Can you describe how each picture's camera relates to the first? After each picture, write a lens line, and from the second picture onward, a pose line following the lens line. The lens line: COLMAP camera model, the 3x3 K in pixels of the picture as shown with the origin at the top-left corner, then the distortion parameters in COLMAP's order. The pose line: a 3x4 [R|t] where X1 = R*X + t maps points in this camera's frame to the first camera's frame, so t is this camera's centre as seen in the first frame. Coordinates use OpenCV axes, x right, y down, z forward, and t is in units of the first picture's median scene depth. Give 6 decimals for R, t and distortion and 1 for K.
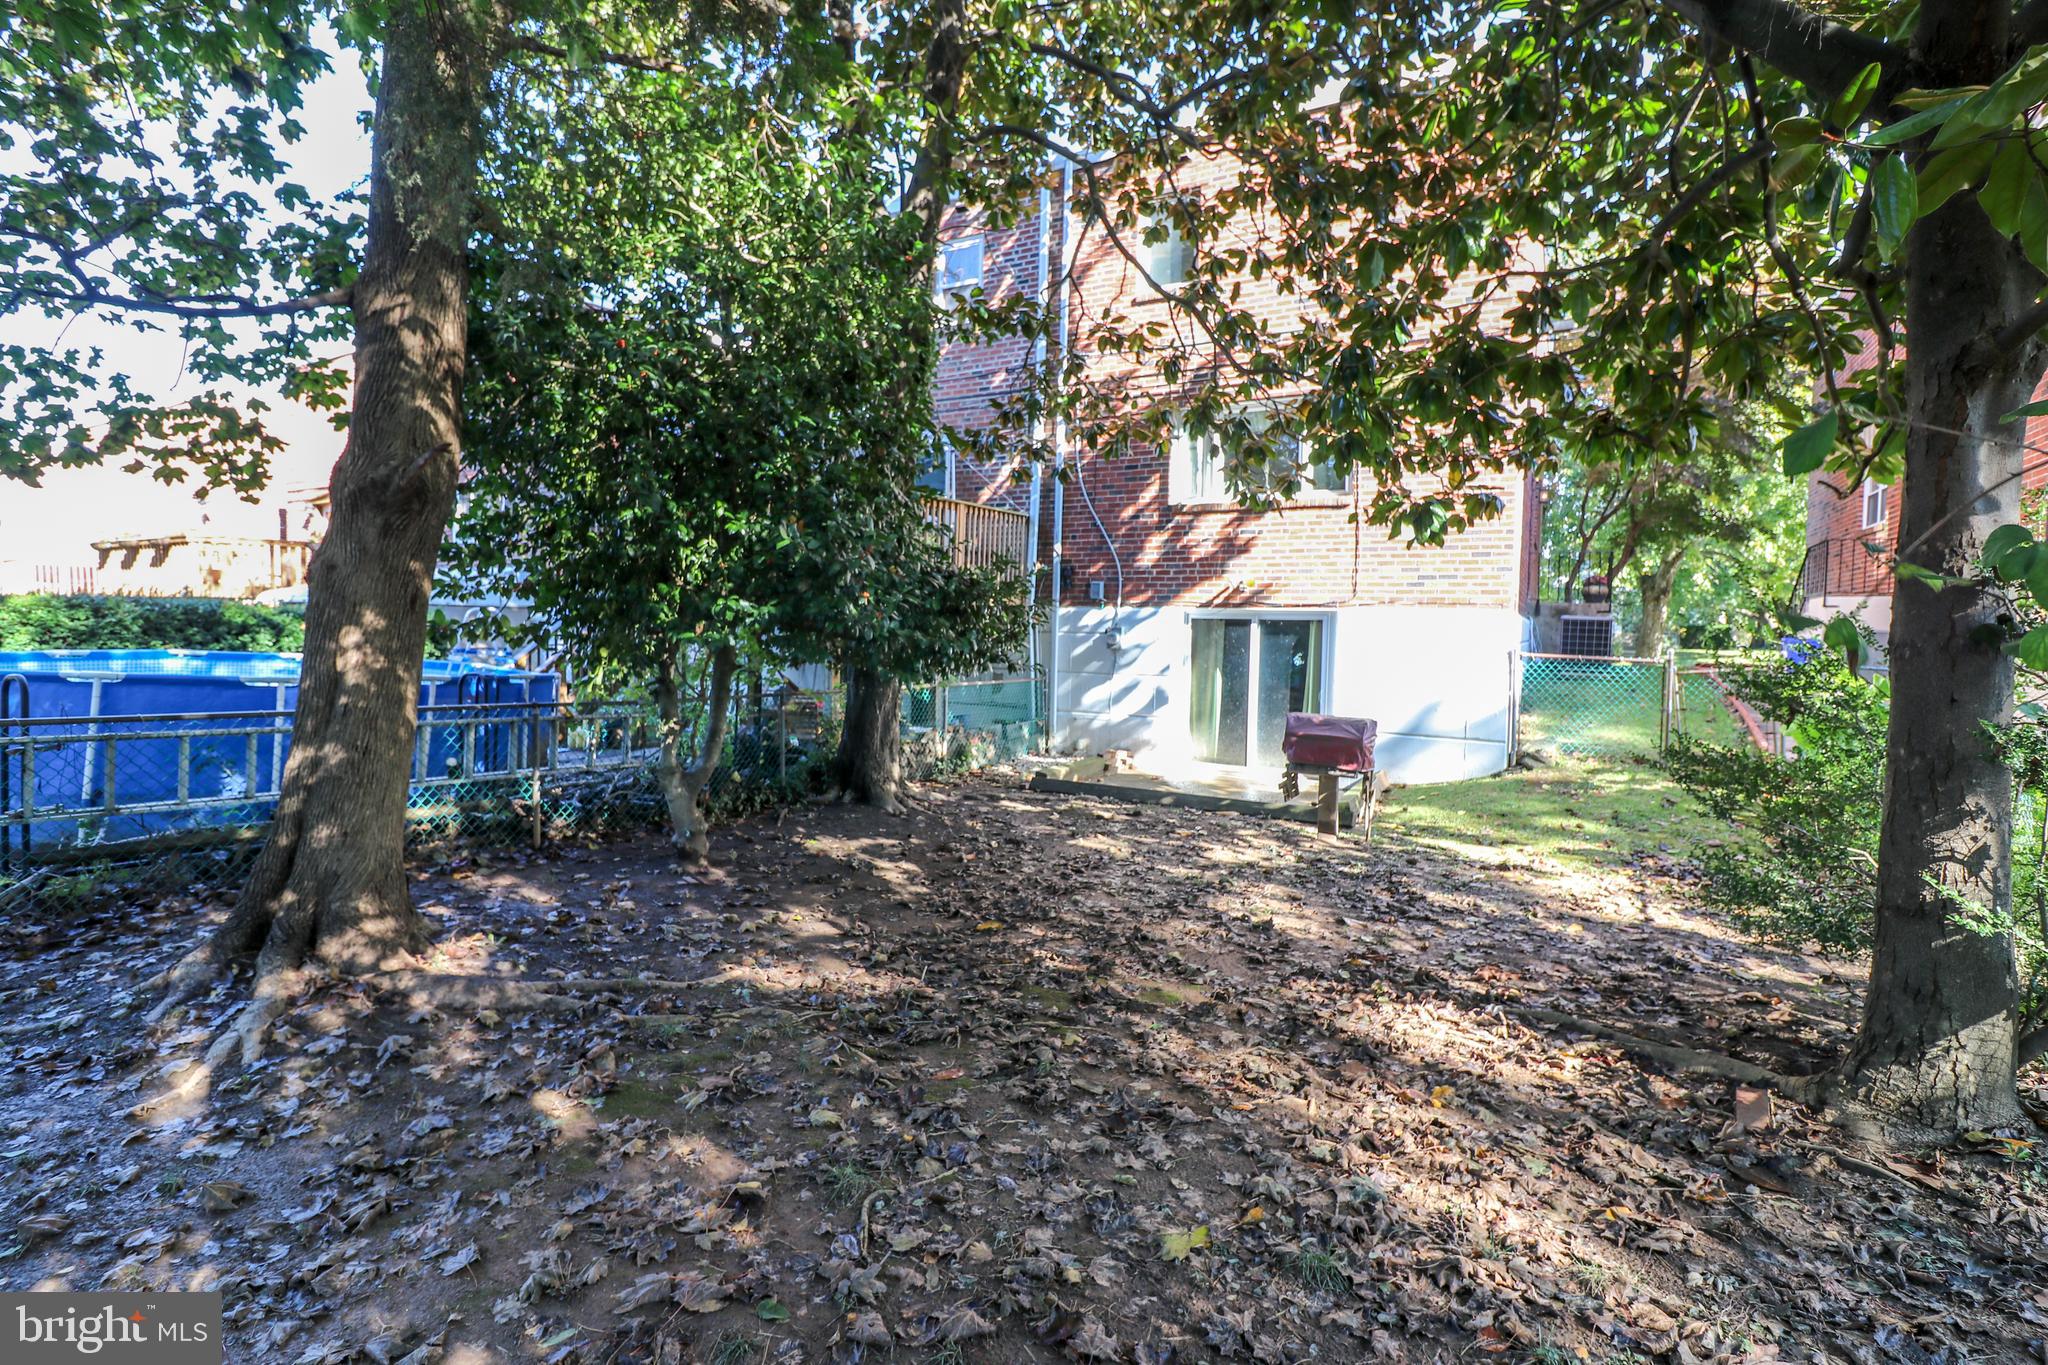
lens RADIAL K [[952.1, 0, 1024.0], [0, 952.1, 682.5], [0, 0, 1]] dist [0.005271, -0.015411]
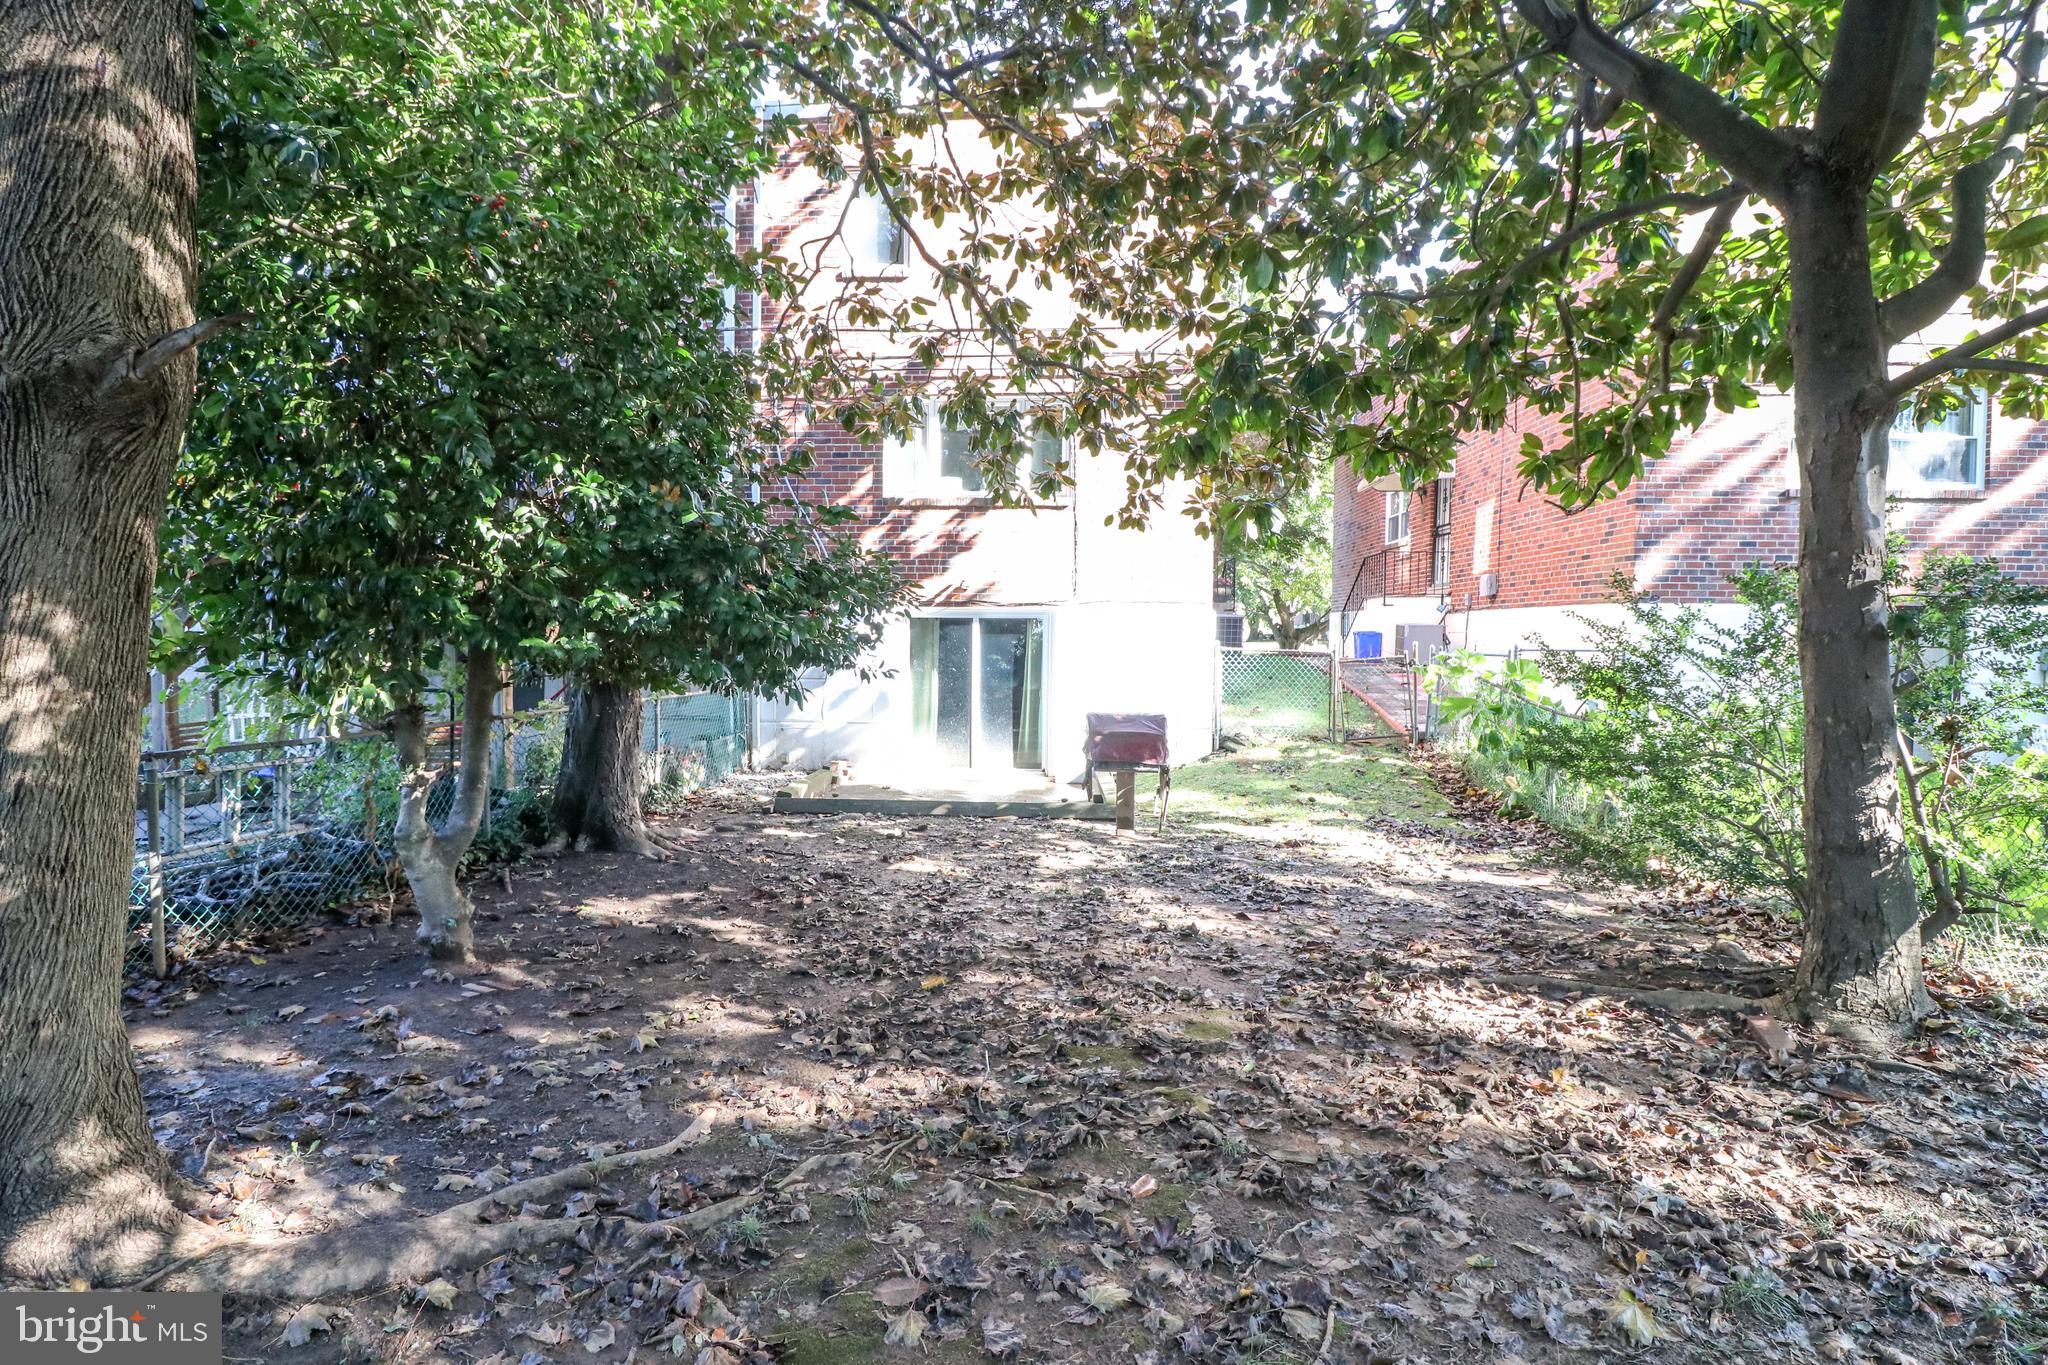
lens RADIAL K [[952.1, 0, 1024.0], [0, 952.1, 682.5], [0, 0, 1]] dist [0.005271, -0.015411]
pose [[0.898509, -0.034818, 0.437571, -0.182019], [0.034876, 0.999360, 0.007905, -0.007495], [-0.437567, 0.008158, 0.899149, 0.115582]]
